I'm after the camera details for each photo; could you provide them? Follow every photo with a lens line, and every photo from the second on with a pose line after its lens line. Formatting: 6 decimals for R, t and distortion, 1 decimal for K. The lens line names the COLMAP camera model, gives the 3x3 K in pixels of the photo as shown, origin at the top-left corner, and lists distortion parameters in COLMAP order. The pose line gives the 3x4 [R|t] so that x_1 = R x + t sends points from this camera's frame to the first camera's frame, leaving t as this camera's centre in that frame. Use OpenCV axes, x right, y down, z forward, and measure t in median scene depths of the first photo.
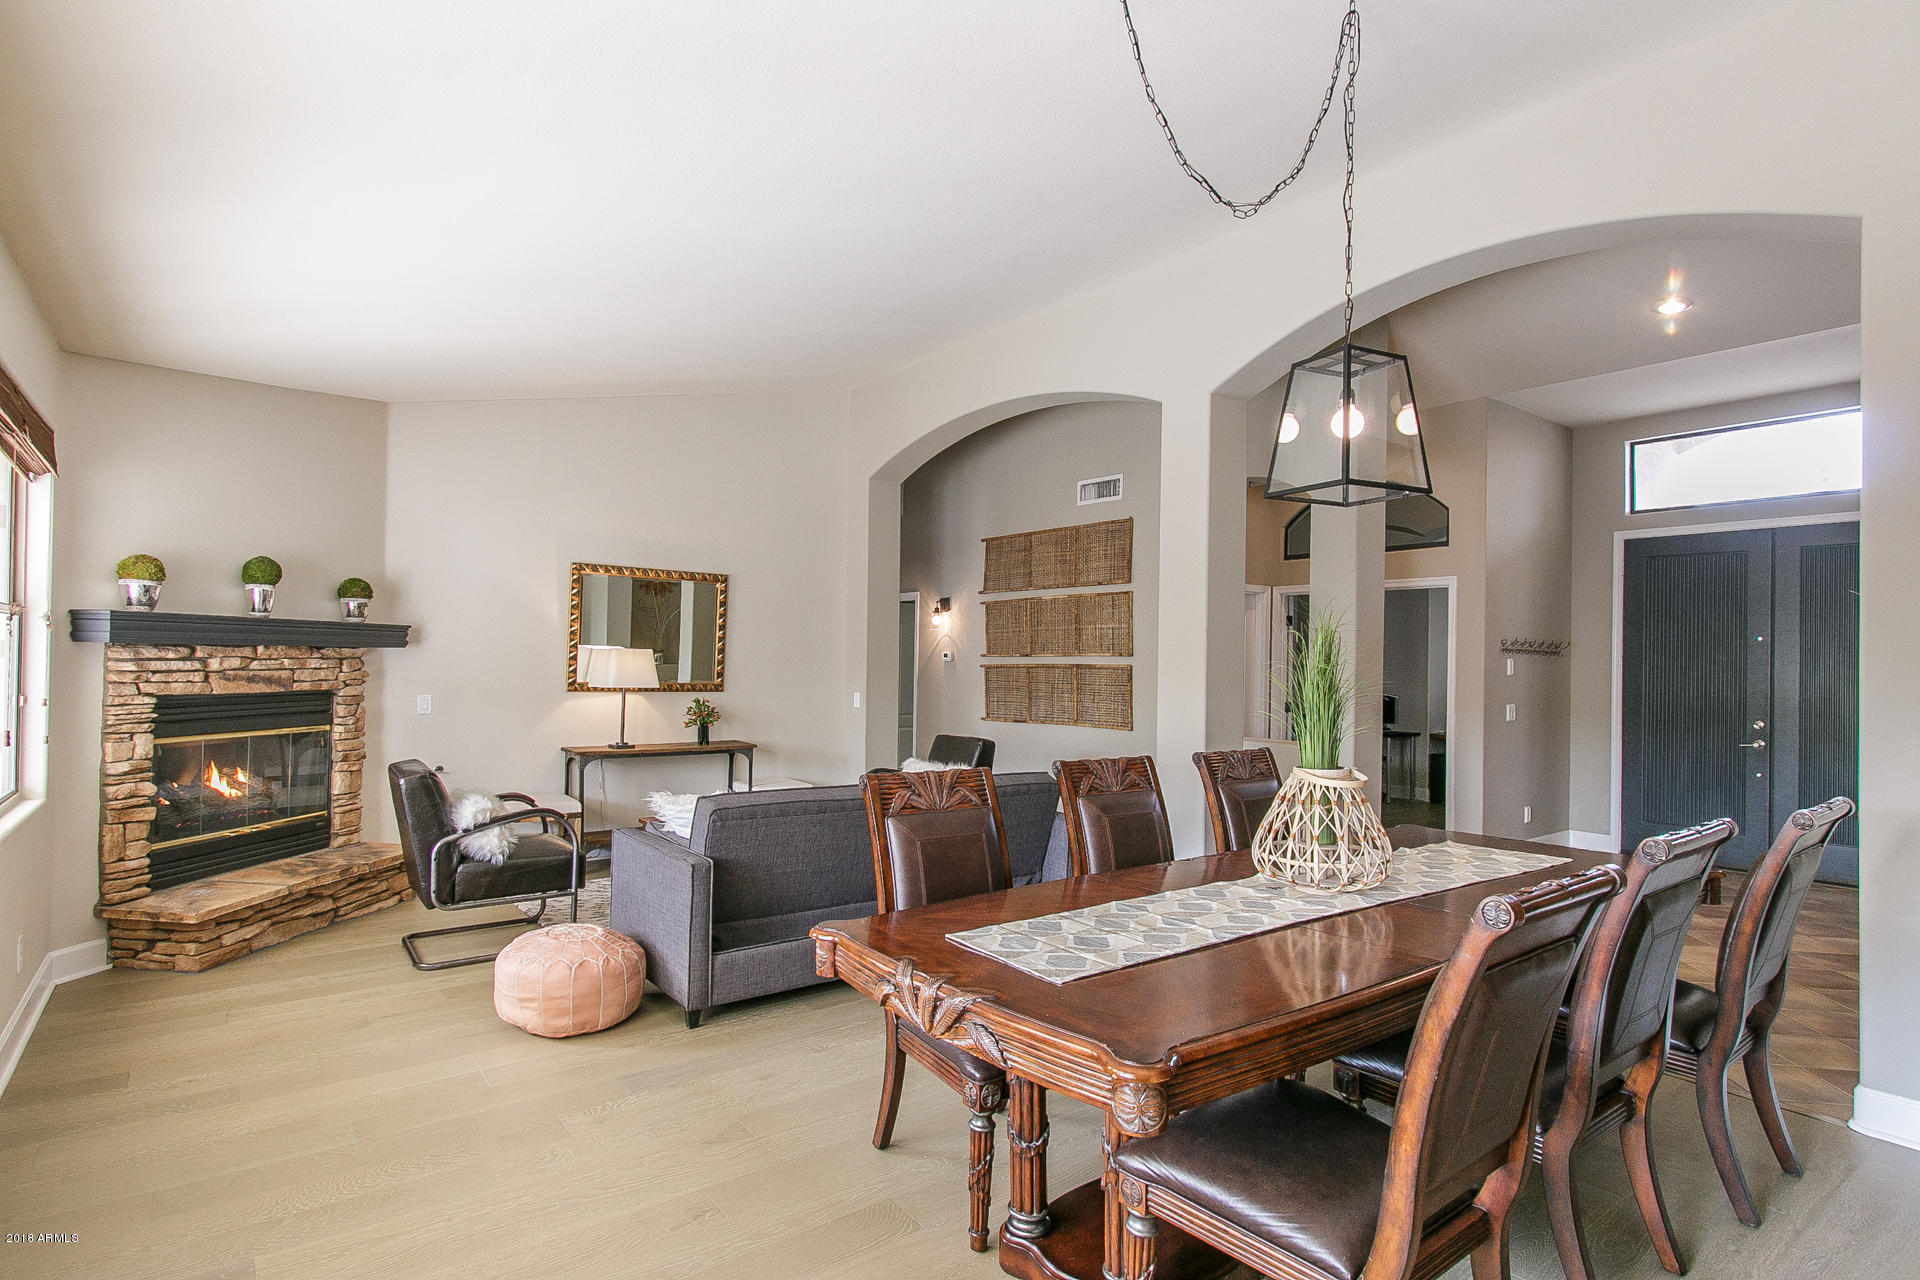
lens RADIAL K [[979.2, 0, 970.7], [0, 979.2, 649.6], [0, 0, 1]] dist [-0.001568, -0.000543]
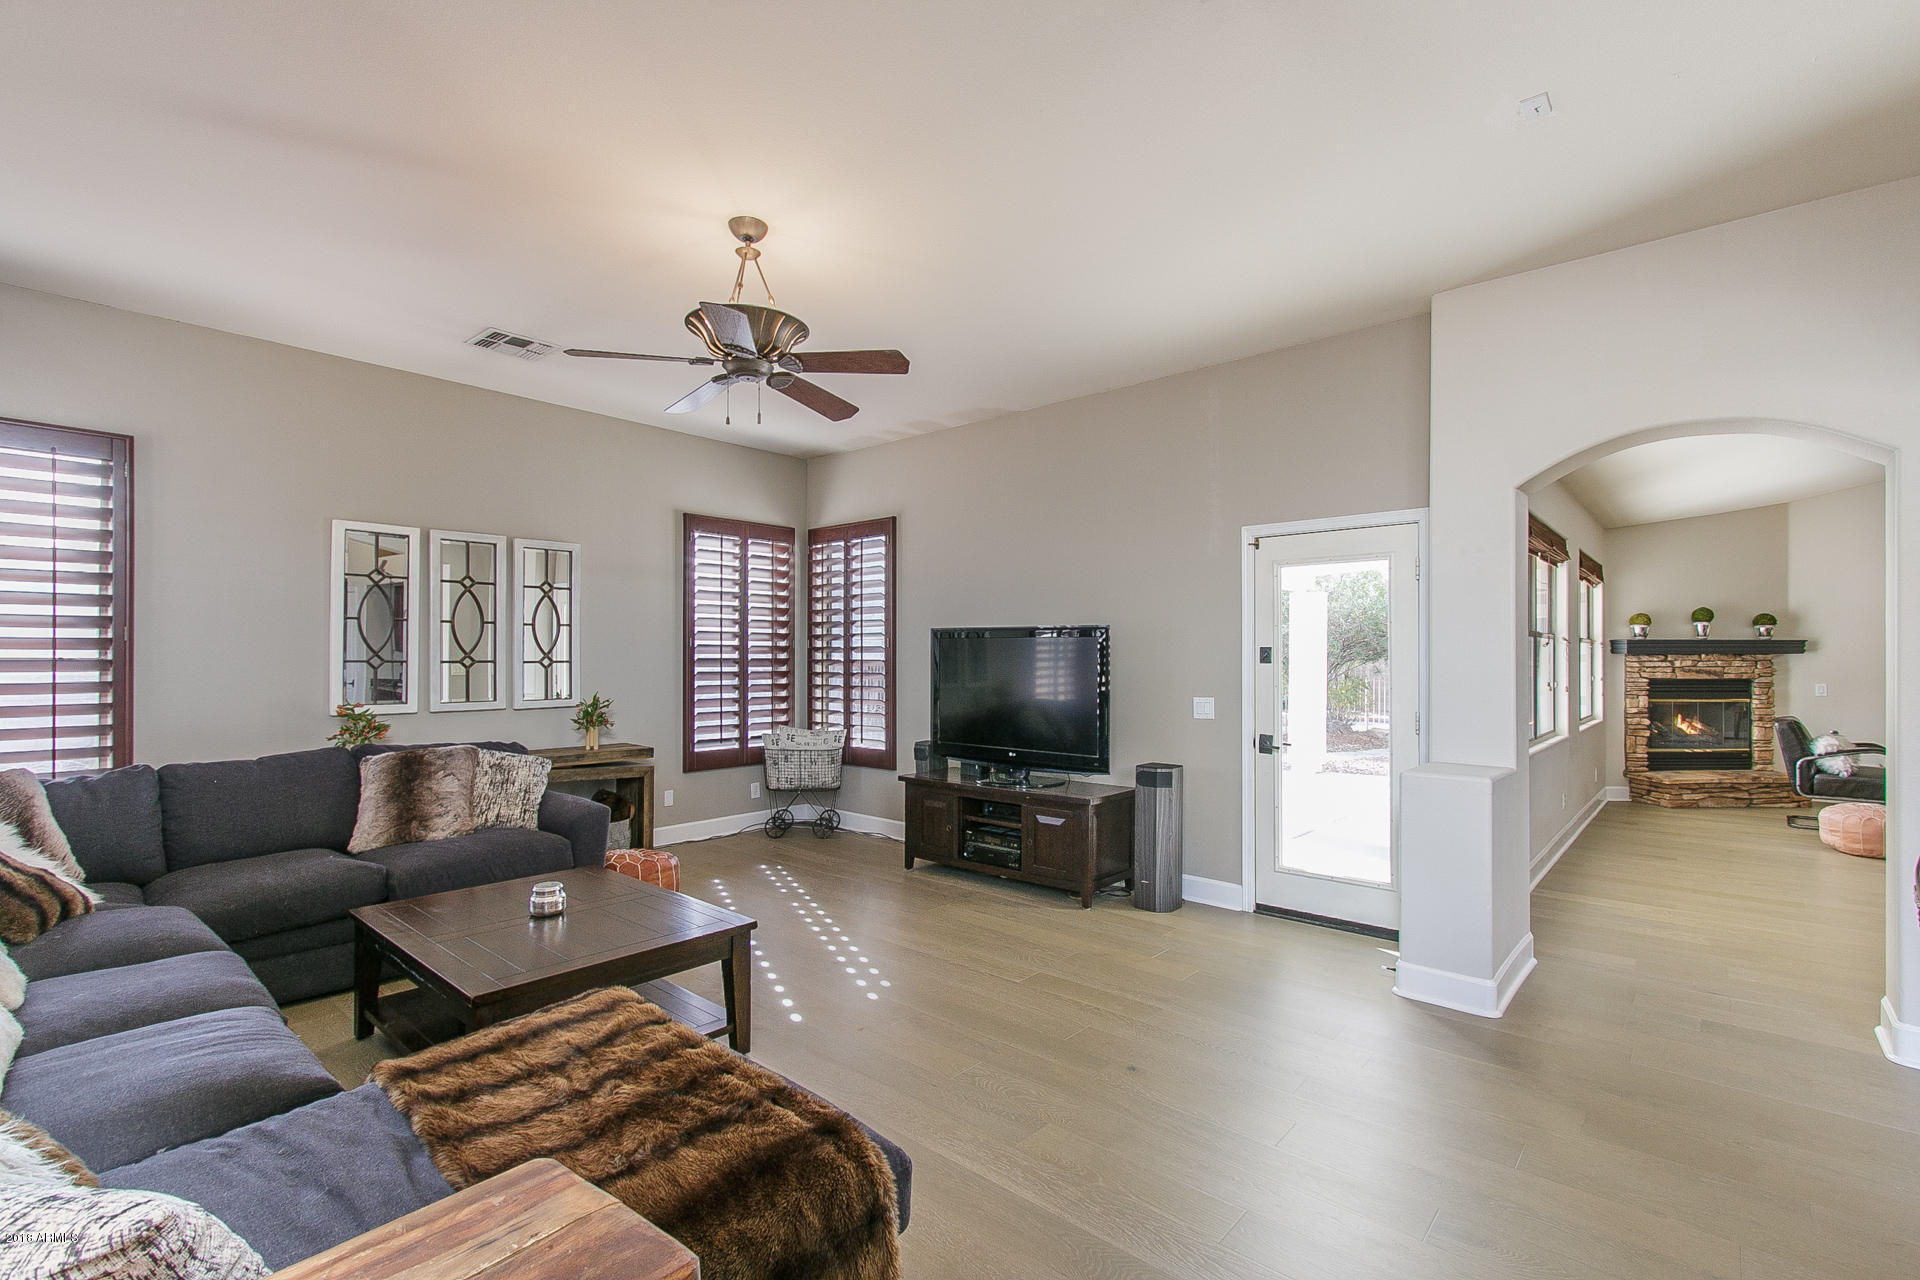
lens RADIAL K [[869.9, 0, 966.2], [0, 869.9, 656.2], [0, 0, 1]] dist [0.008616, -0.002685]
pose [[0.191071, -0.021447, -0.981342, 0.708062], [0.010889, 0.999746, -0.019729, 0.019161], [0.981516, -0.006916, 0.191256, -0.775247]]
